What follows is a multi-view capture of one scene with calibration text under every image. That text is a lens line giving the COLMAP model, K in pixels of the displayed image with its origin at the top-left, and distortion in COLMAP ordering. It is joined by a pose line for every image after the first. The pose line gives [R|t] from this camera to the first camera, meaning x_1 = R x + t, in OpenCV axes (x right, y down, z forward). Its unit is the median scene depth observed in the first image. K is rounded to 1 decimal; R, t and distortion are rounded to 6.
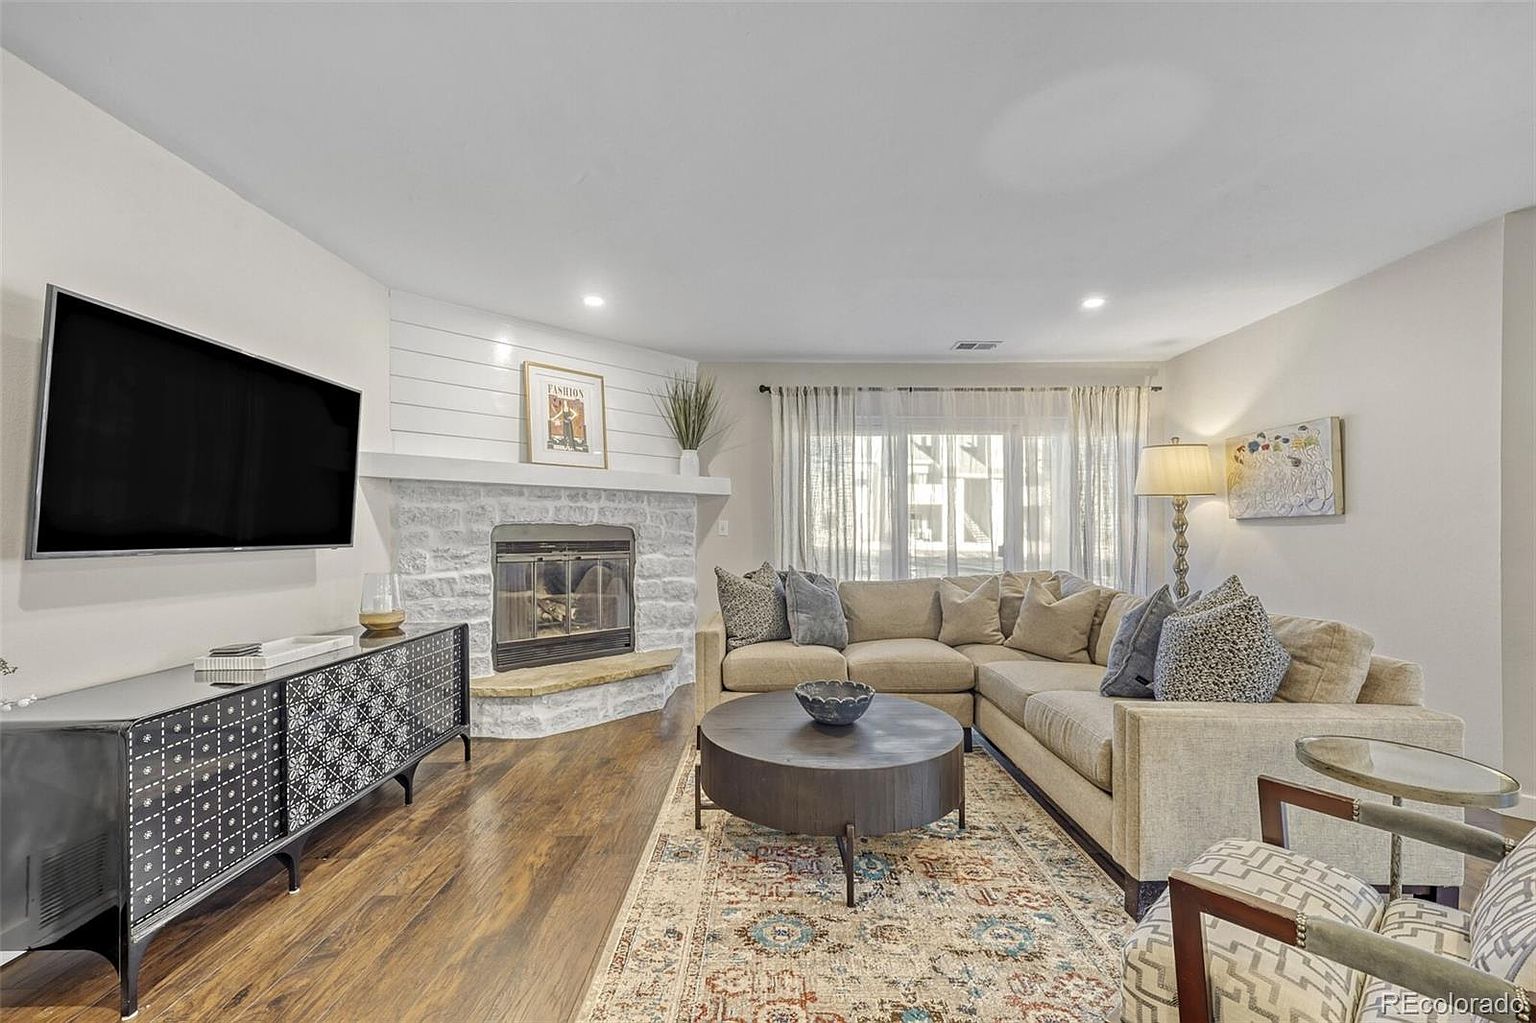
lens RADIAL K [[624.7, 0, 787.3], [0, 624.7, 525.9], [0, 0, 1]] dist [0.004033, 0.000630]
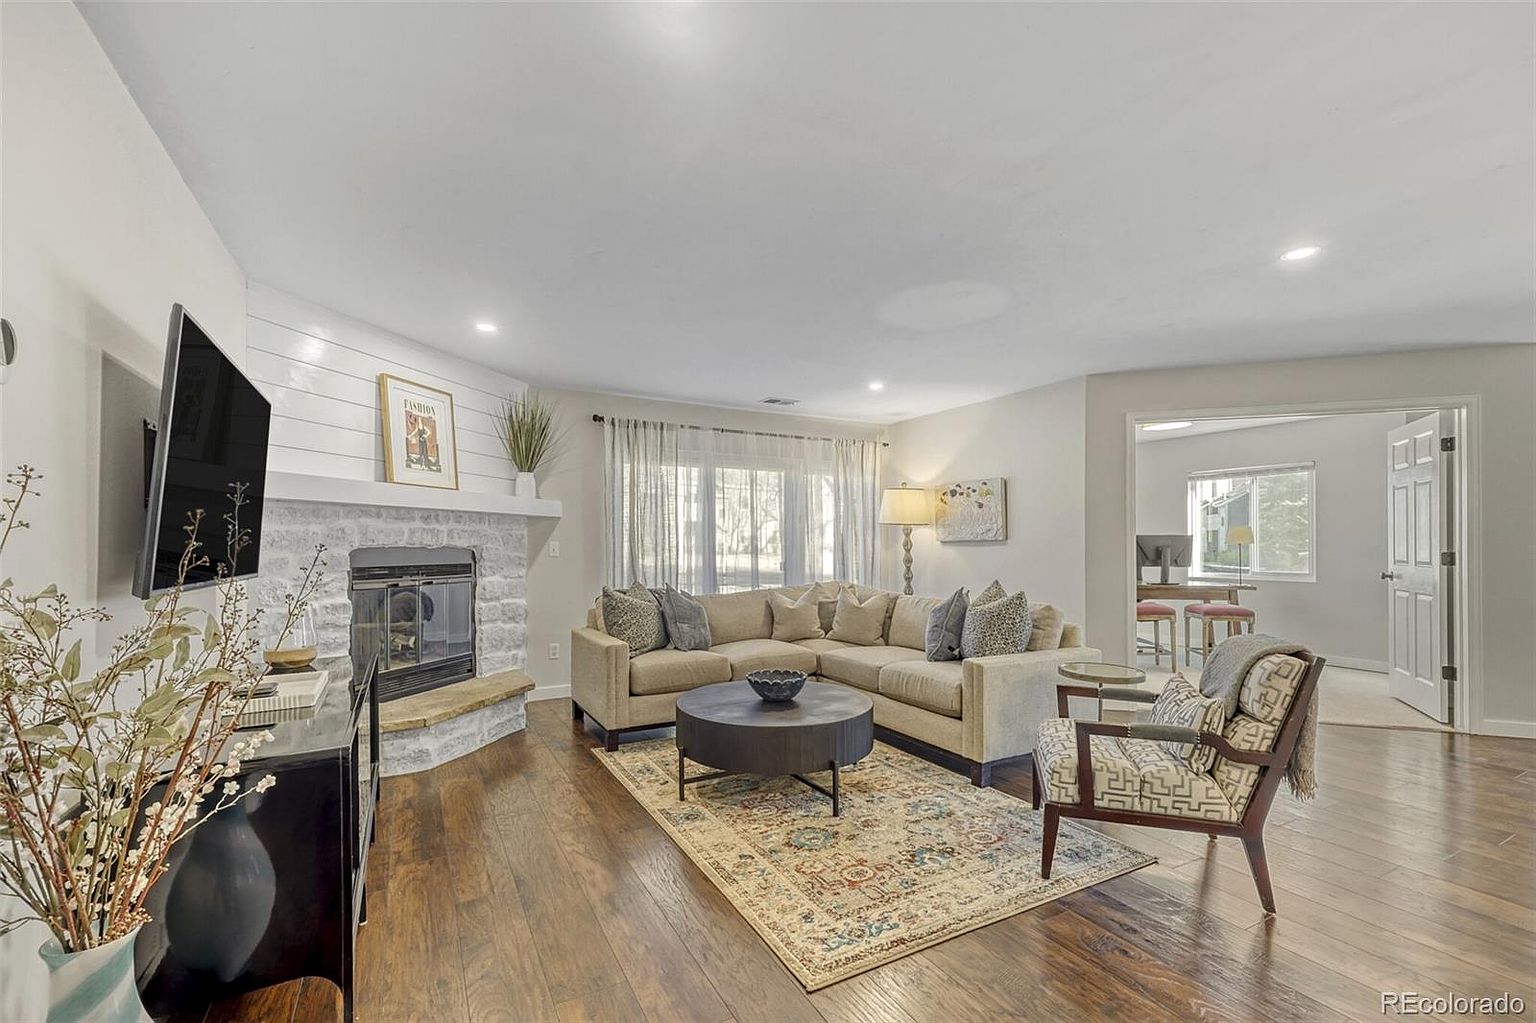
lens RADIAL K [[624.7, 0, 778.2], [0, 624.7, 533.3], [0, 0, 1]] dist [0.004033, 0.000630]
pose [[0.876371, 0.006625, 0.481591, -0.349216], [-0.001224, 0.999933, -0.011528, -0.014309], [-0.481635, 0.009513, 0.876320, -0.101168]]
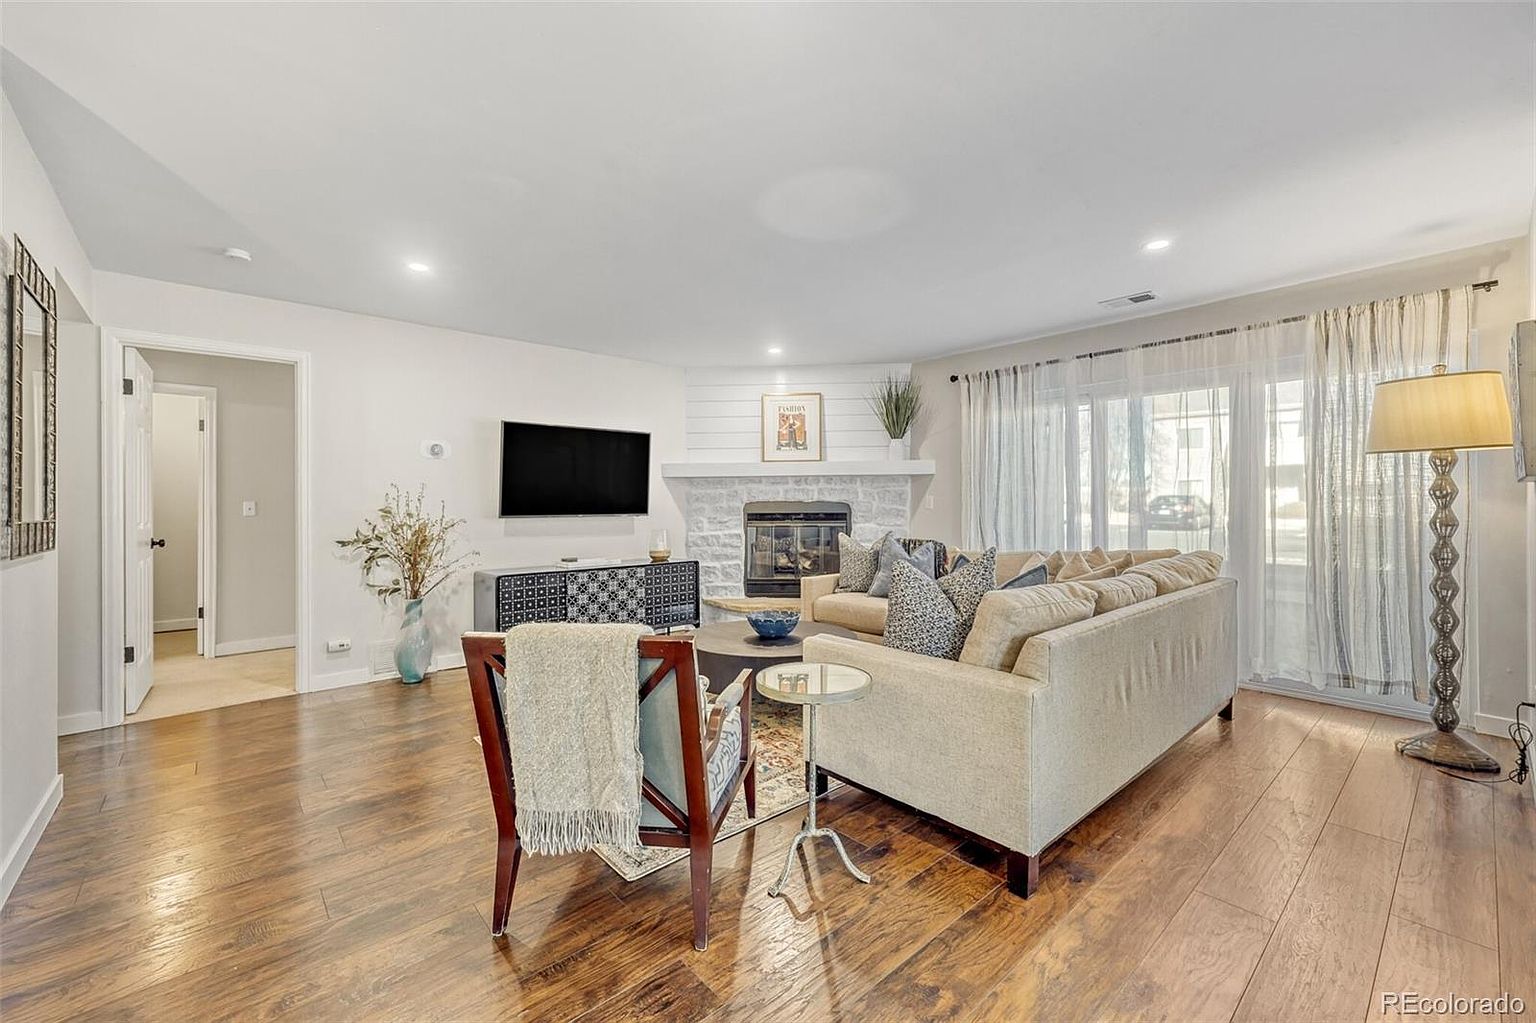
lens RADIAL K [[624.7, 0, 808.4], [0, 624.7, 506.9], [0, 0, 1]] dist [0.004033, 0.000630]
pose [[0.687326, -0.003266, -0.726341, 0.750773], [0.013188, 0.999881, 0.007984, -0.000788], [0.726229, -0.015067, 0.687288, 0.036810]]
